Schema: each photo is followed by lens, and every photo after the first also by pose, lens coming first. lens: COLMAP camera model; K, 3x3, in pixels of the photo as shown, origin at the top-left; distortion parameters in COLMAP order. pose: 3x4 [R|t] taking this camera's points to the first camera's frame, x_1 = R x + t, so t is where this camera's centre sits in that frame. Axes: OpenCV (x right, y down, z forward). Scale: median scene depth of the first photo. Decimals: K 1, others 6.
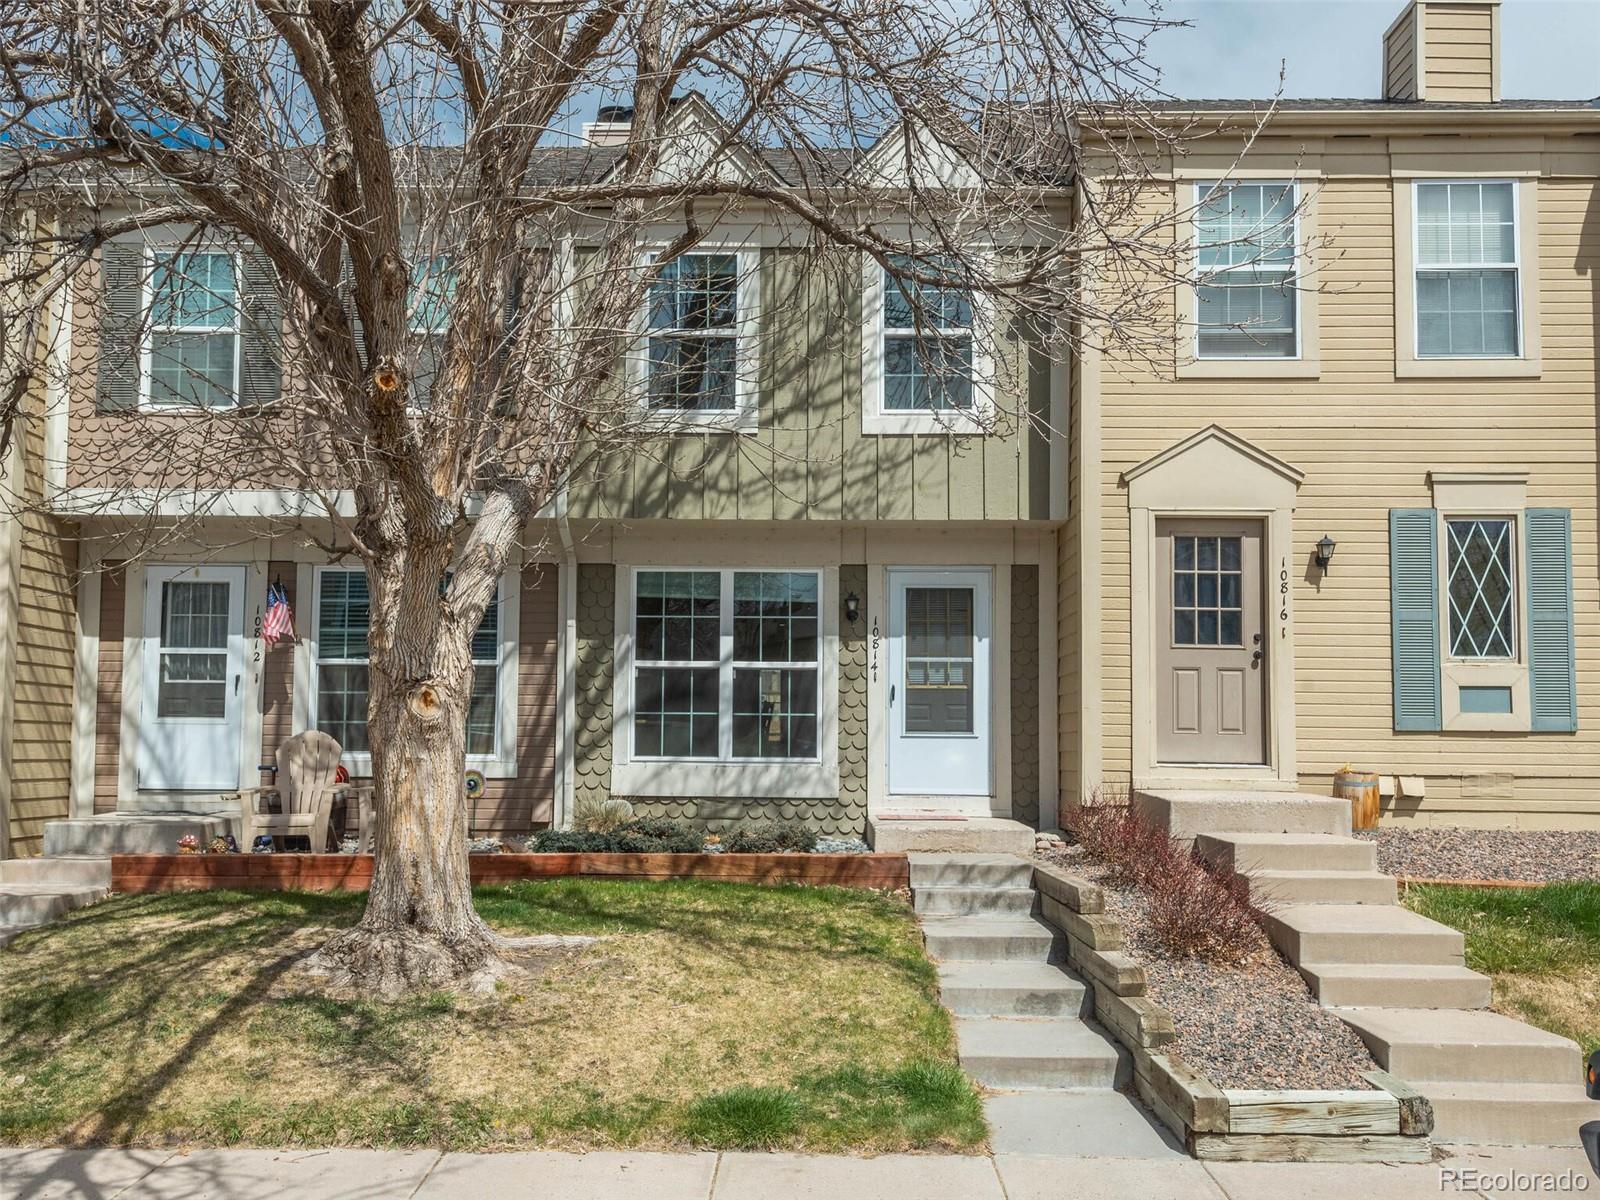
lens RADIAL K [[1415.0, 0, 800.0], [0, 1415.0, 600.0], [0, 0, 1]] dist [0.036592, -0.001334]
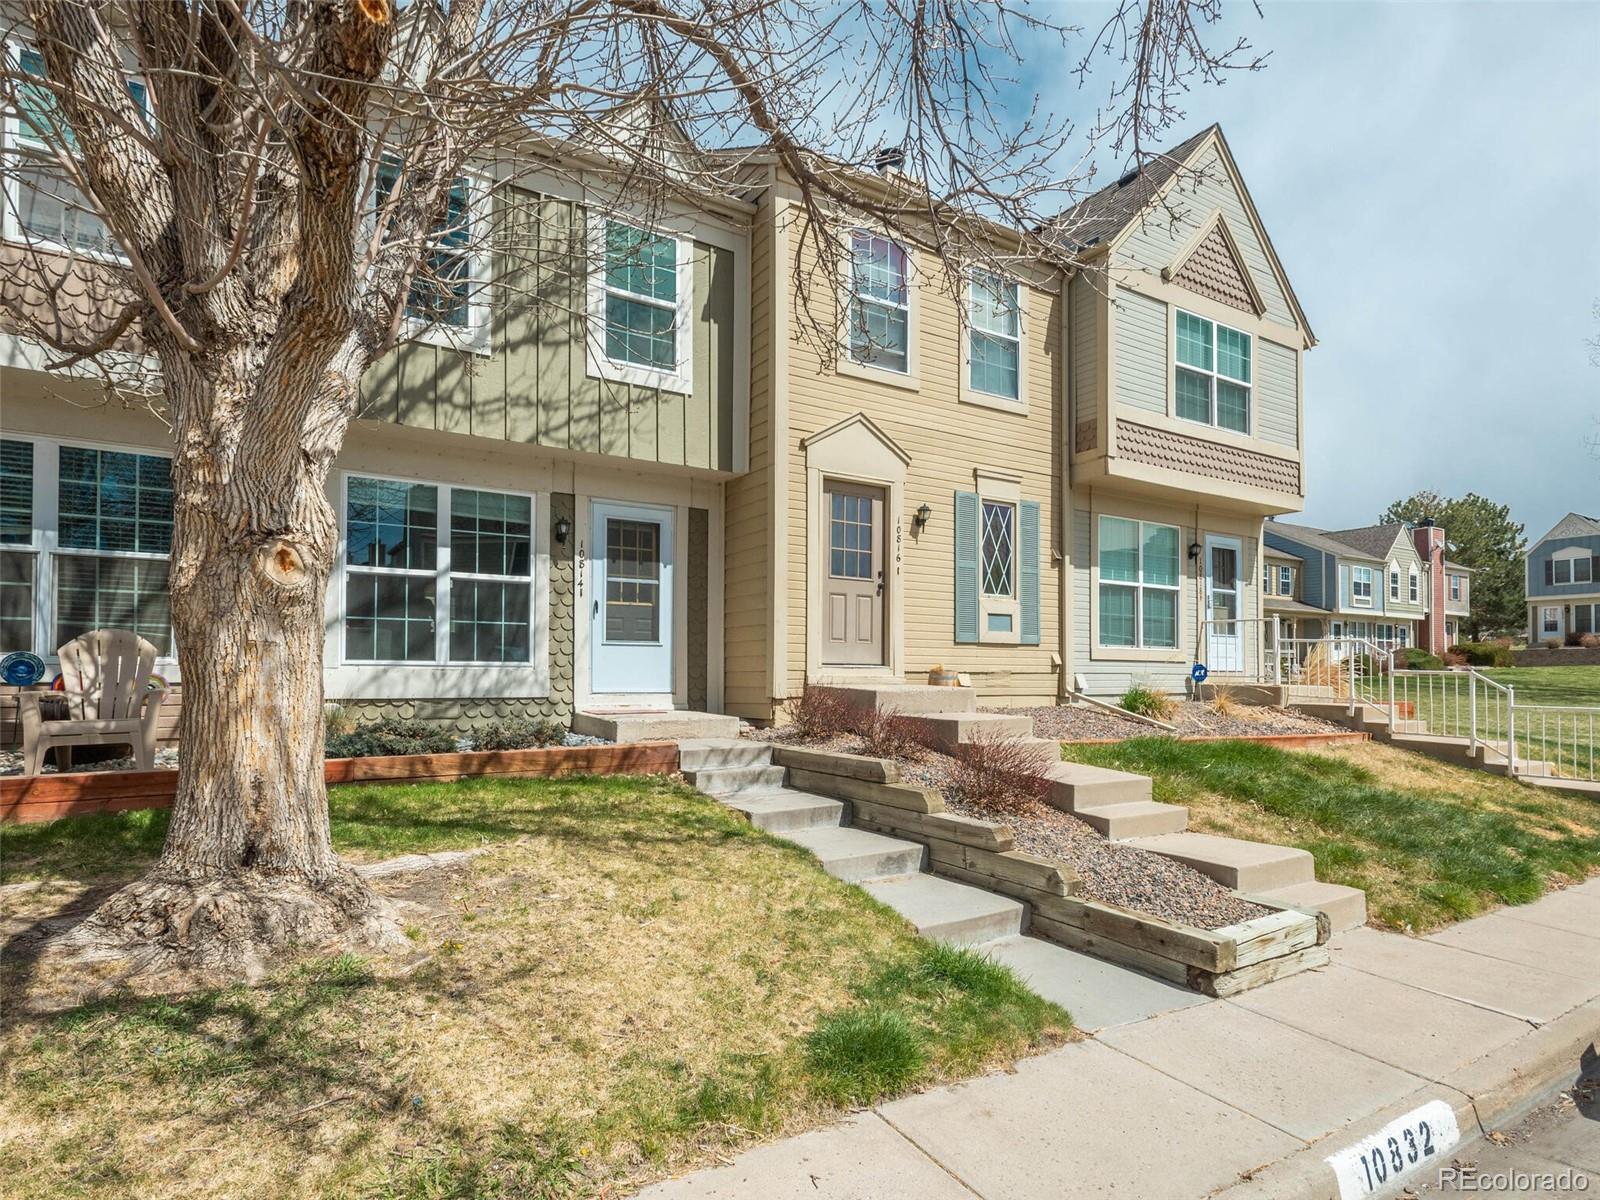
lens RADIAL K [[866.6, 0, 797.8], [0, 866.6, 636.8], [0, 0, 1]] dist [0.017541, -0.000871]
pose [[0.840361, 0.018560, 0.541709, -0.187445], [-0.052520, 0.997499, 0.047299, 0.048980], [-0.539477, -0.068199, 0.839234, 0.316726]]
